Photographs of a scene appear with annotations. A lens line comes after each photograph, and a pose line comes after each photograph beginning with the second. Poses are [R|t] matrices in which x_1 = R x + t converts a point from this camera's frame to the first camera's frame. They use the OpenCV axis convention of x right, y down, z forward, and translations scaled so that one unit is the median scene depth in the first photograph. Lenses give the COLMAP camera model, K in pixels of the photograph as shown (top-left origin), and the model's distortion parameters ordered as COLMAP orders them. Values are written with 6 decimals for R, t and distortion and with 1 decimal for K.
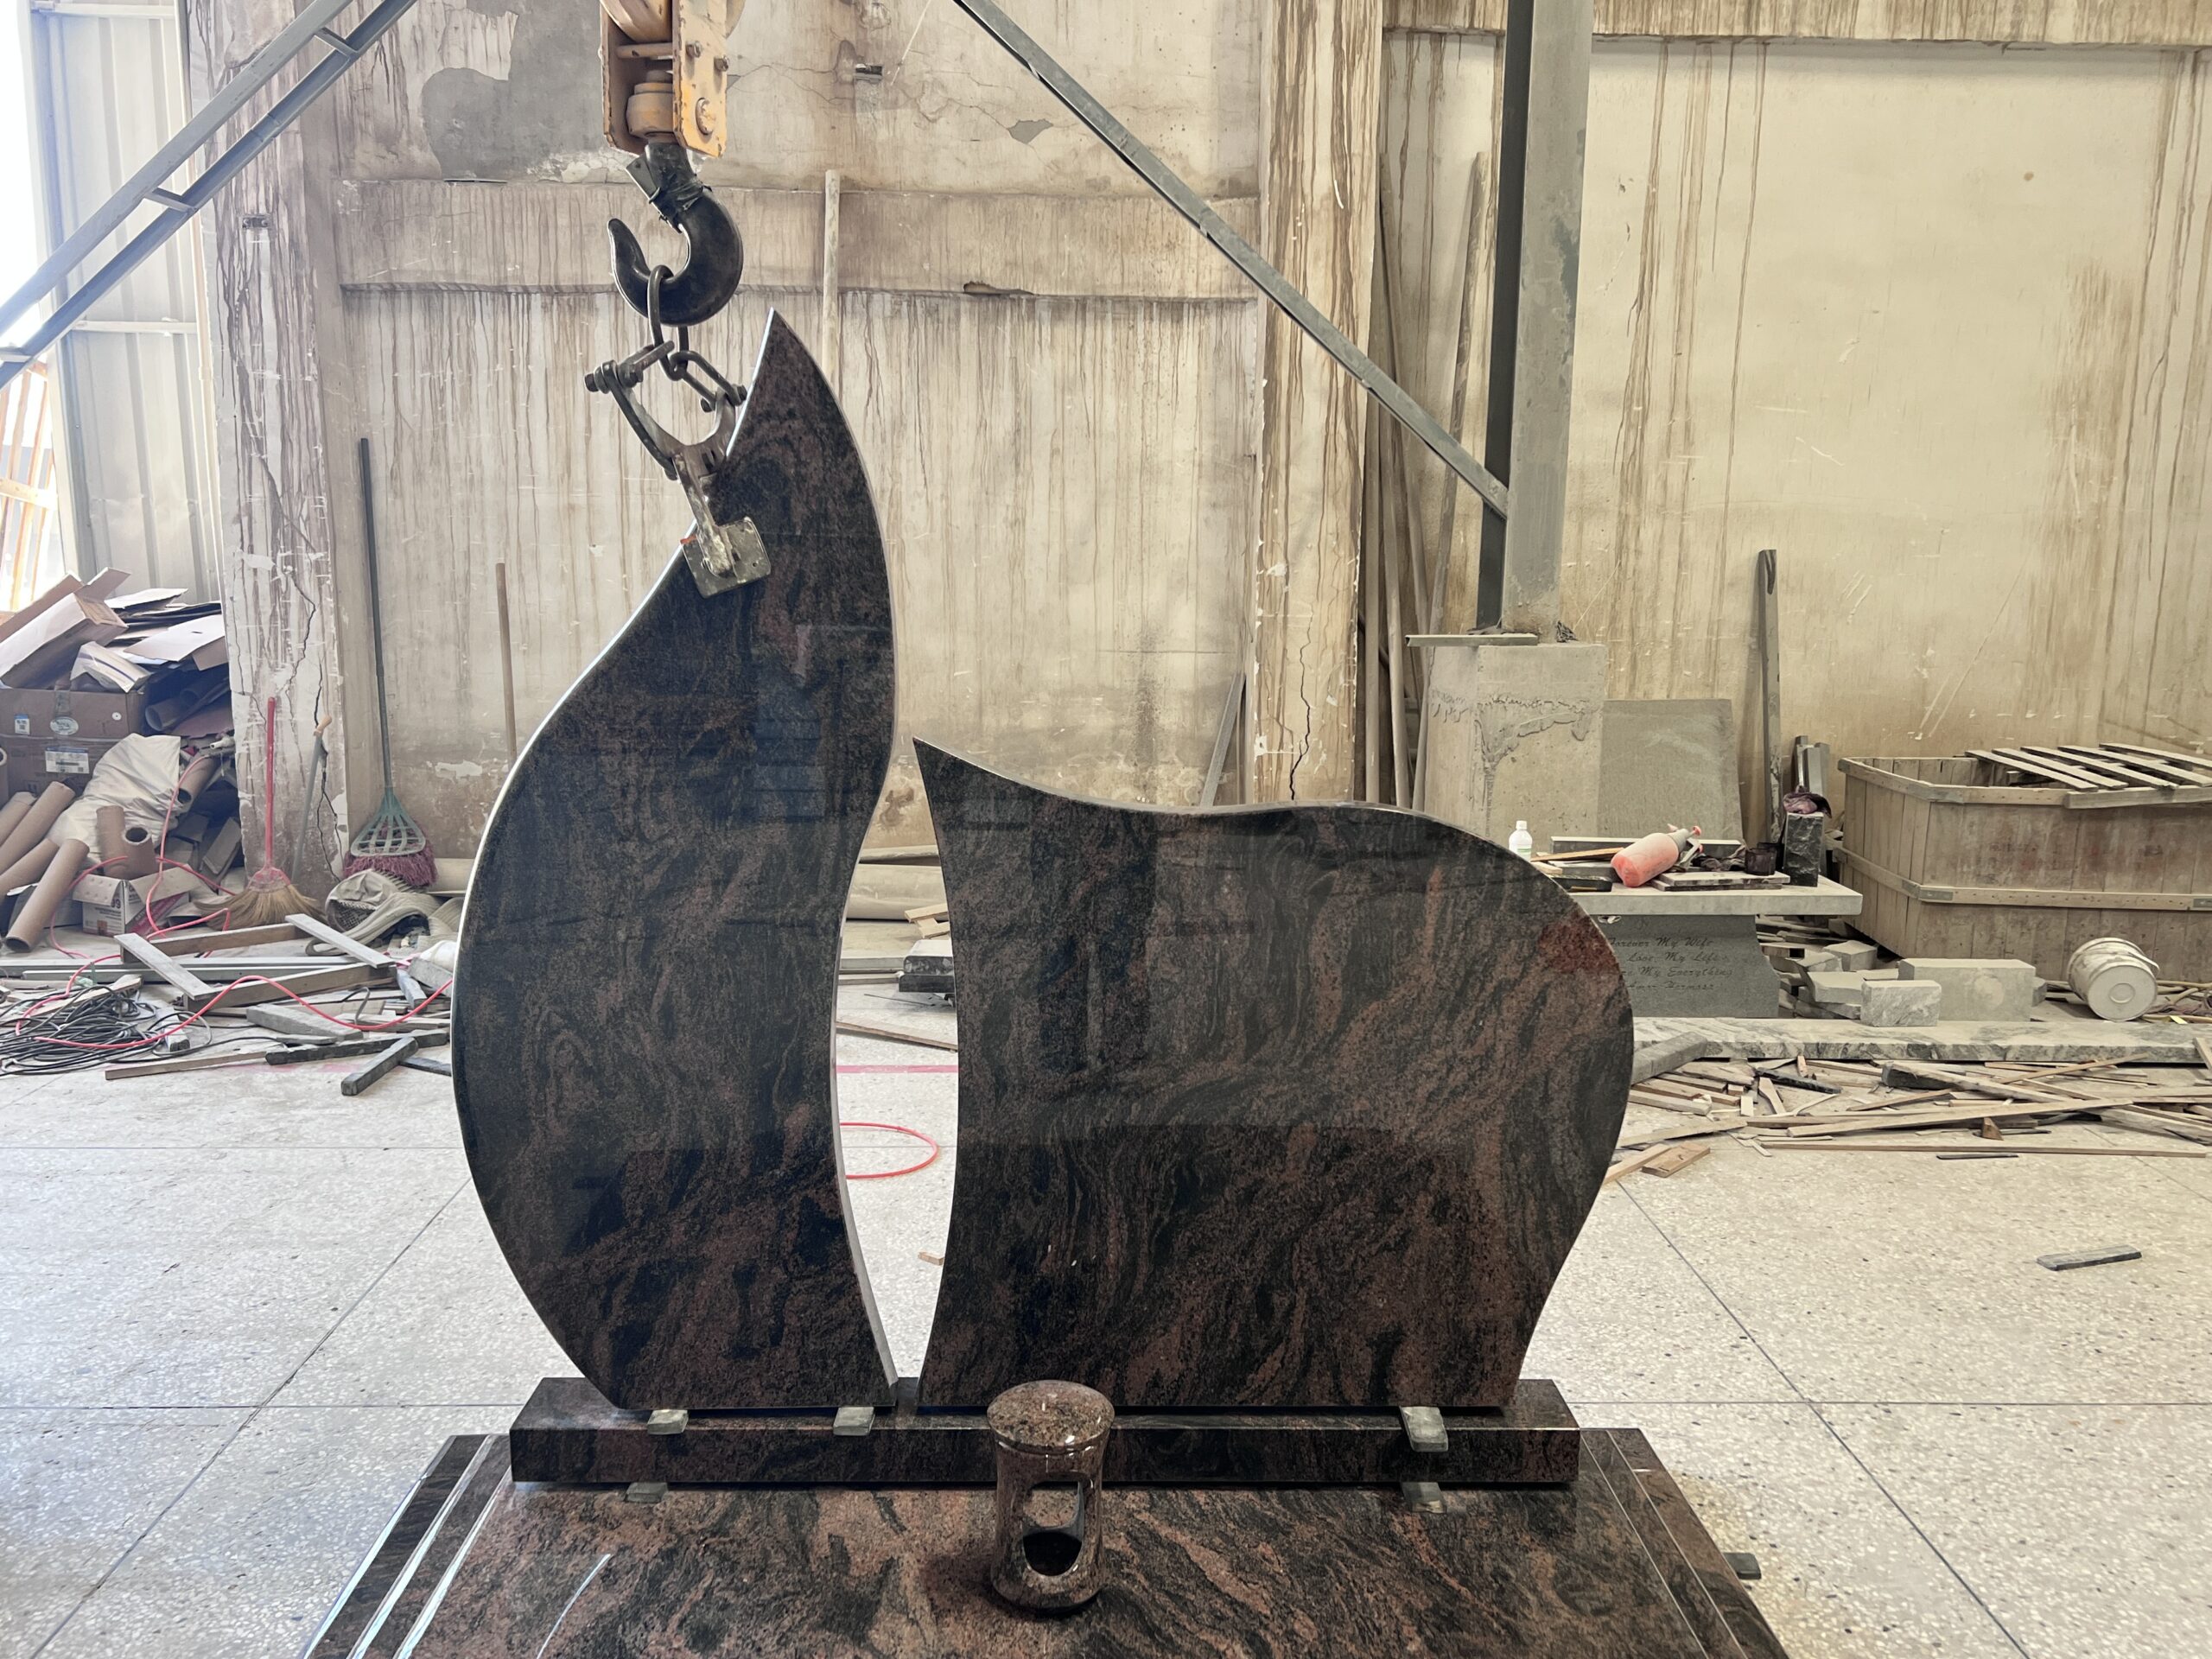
lens RADIAL K [[1761.6, 0, 1122.6], [0, 1761.6, 830.1], [0, 0, 1]] dist [0.017773, -0.005311]
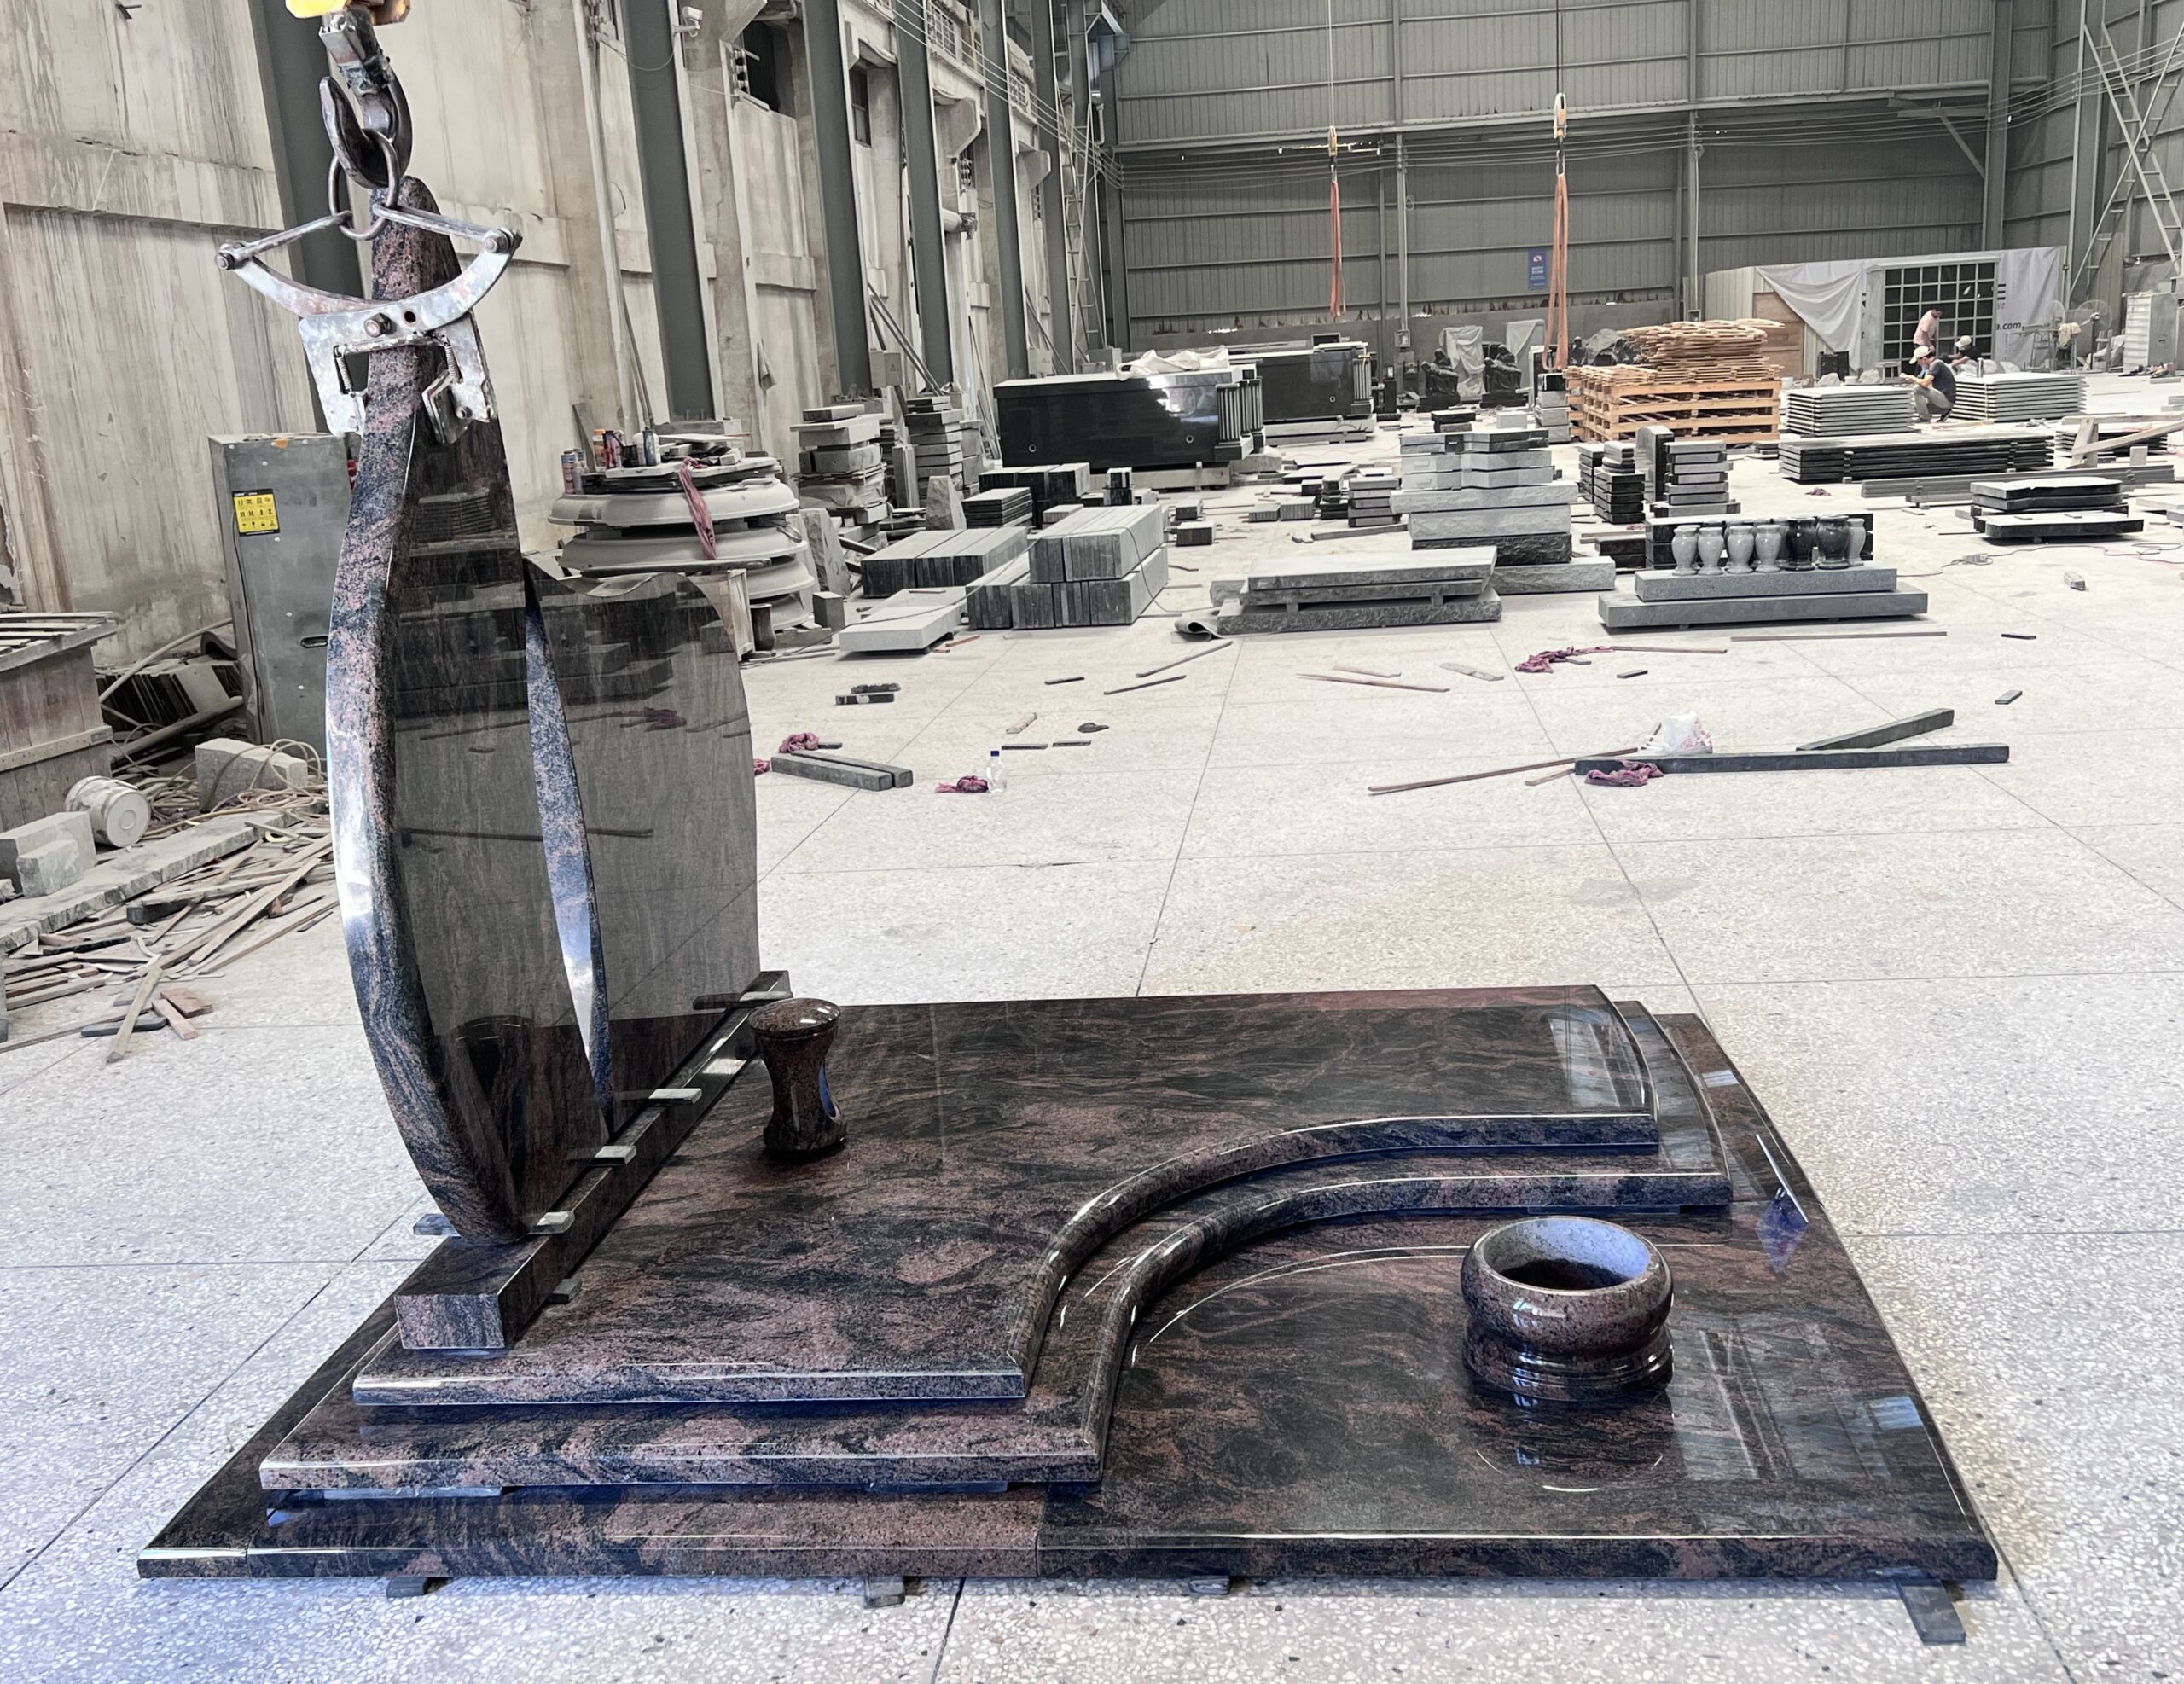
lens RADIAL K [[1959.7, 0, 1136.5], [0, 1959.7, 933.6], [0, 0, 1]] dist [0.104269, -0.163879]
pose [[0.116572, -0.295777, 0.948118, -1.231230], [0.228182, 0.937066, 0.264274, -0.060535], [-0.966615, 0.185536, 0.176727, 0.396021]]
